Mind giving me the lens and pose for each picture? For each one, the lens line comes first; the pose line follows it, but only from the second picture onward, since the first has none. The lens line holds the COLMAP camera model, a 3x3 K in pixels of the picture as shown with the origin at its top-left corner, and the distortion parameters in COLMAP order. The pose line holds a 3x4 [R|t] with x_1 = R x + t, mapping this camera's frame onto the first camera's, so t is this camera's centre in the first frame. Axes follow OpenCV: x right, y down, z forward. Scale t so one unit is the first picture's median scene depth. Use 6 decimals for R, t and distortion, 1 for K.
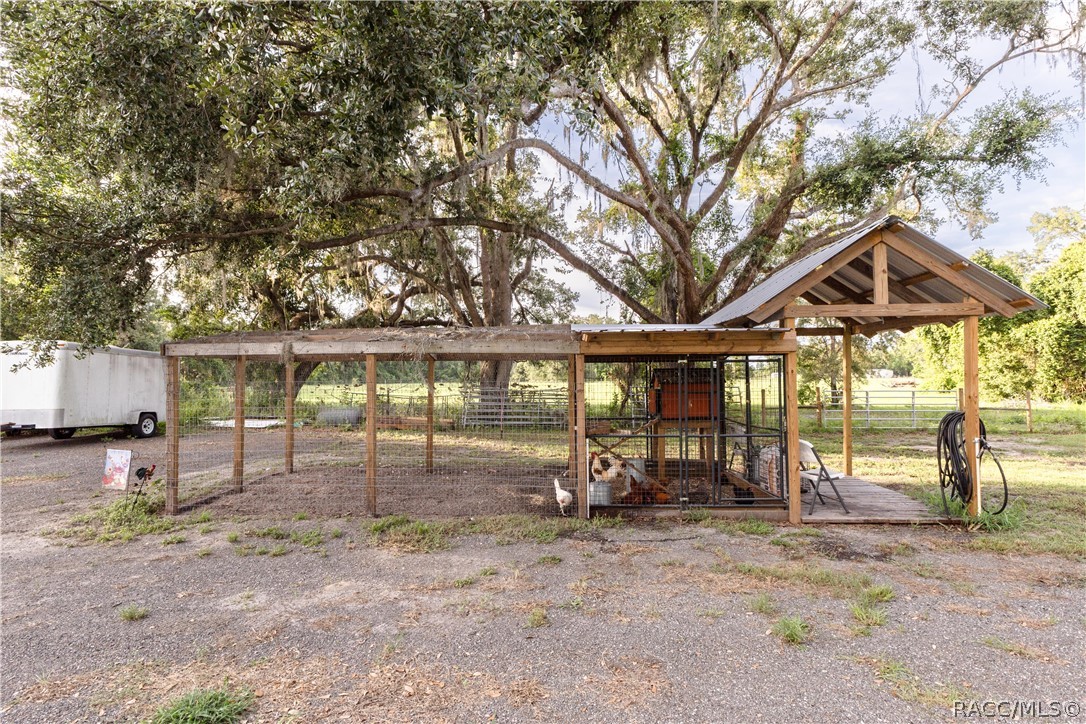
lens RADIAL K [[551.2, 0, 540.9], [0, 551.2, 358.7], [0, 0, 1]] dist [0.001340, 0.000035]
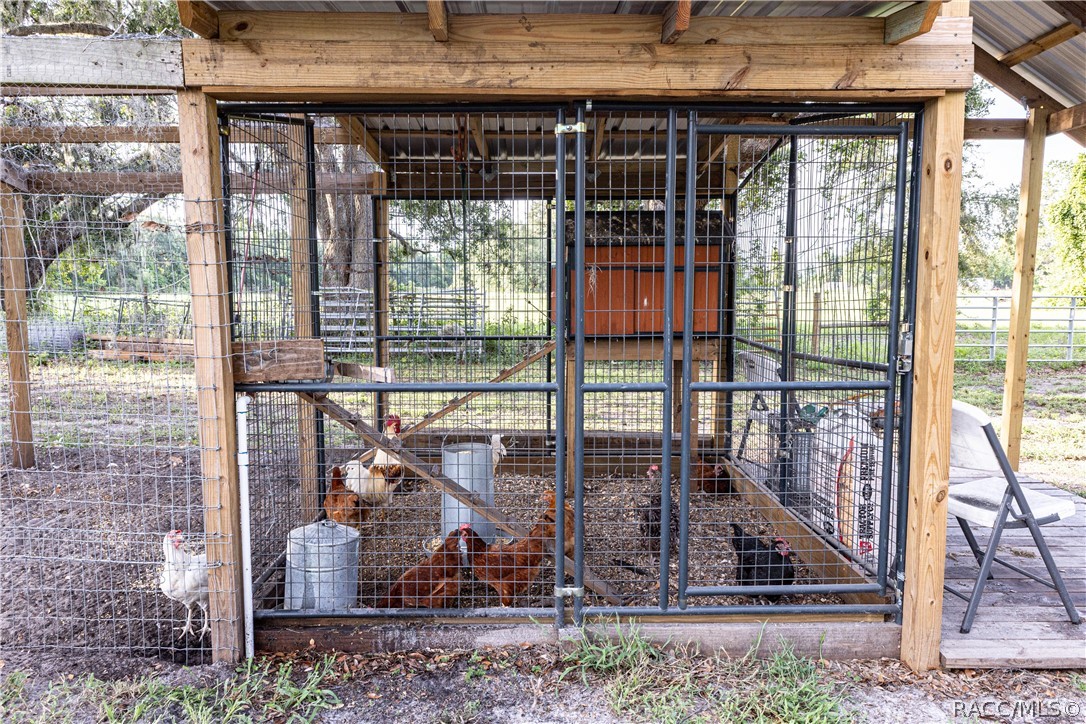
lens RADIAL K [[752.4, 0, 543.2], [0, 752.4, 364.7], [0, 0, 1]] dist [0.005231, 0.000962]
pose [[0.999089, 0.002575, 0.042598, 0.219013], [-0.008169, 0.991260, 0.131670, 0.072195], [-0.041887, -0.131898, 0.990378, 0.578379]]
